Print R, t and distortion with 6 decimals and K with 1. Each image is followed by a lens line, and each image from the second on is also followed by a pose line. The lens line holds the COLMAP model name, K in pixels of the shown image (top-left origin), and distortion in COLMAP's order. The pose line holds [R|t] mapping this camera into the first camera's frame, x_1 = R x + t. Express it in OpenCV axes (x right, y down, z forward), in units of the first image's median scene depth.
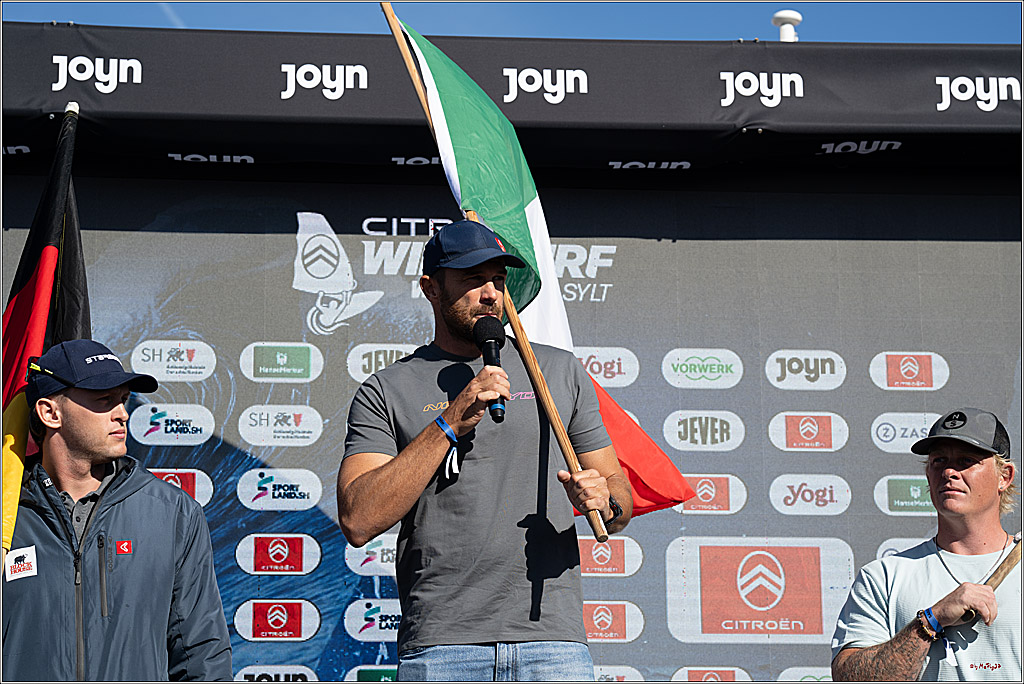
lens RADIAL K [[2389.6, 0, 526.4], [0, 2389.6, 356.5], [0, 0, 1]] dist [0.205835, 0.000000]
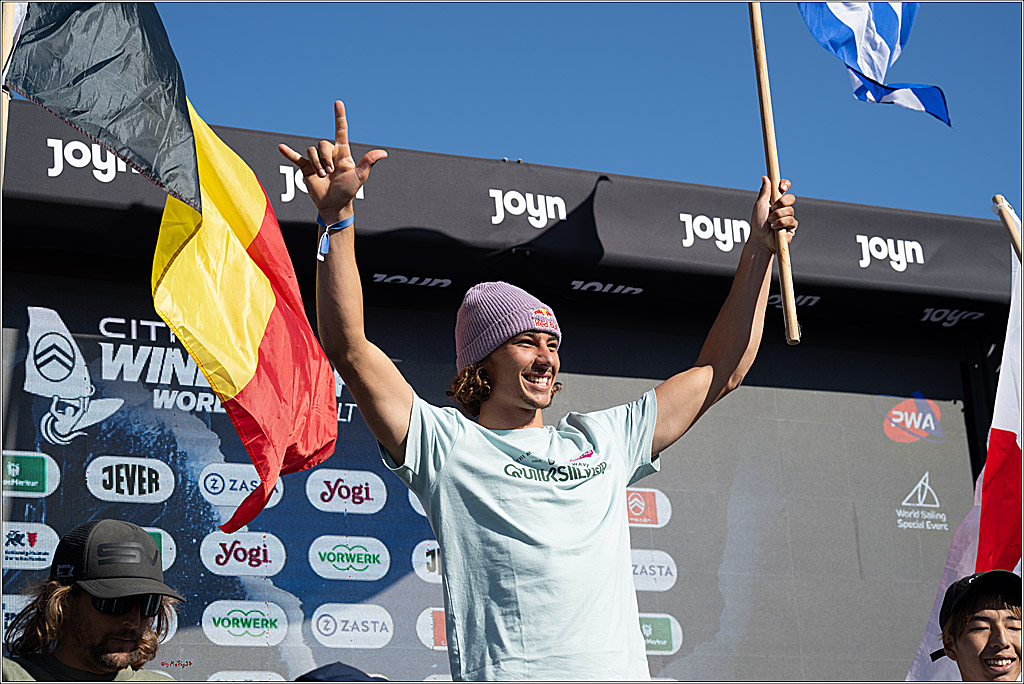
lens RADIAL K [[2389.6, 0, 503.8], [0, 2389.6, 354.0], [0, 0, 1]] dist [0.205835, 0.000000]
pose [[0.924780, 0.056436, 0.376293, -0.268689], [-0.024282, 0.995677, -0.089655, 0.033389], [-0.379726, 0.073774, 0.922153, 0.111185]]
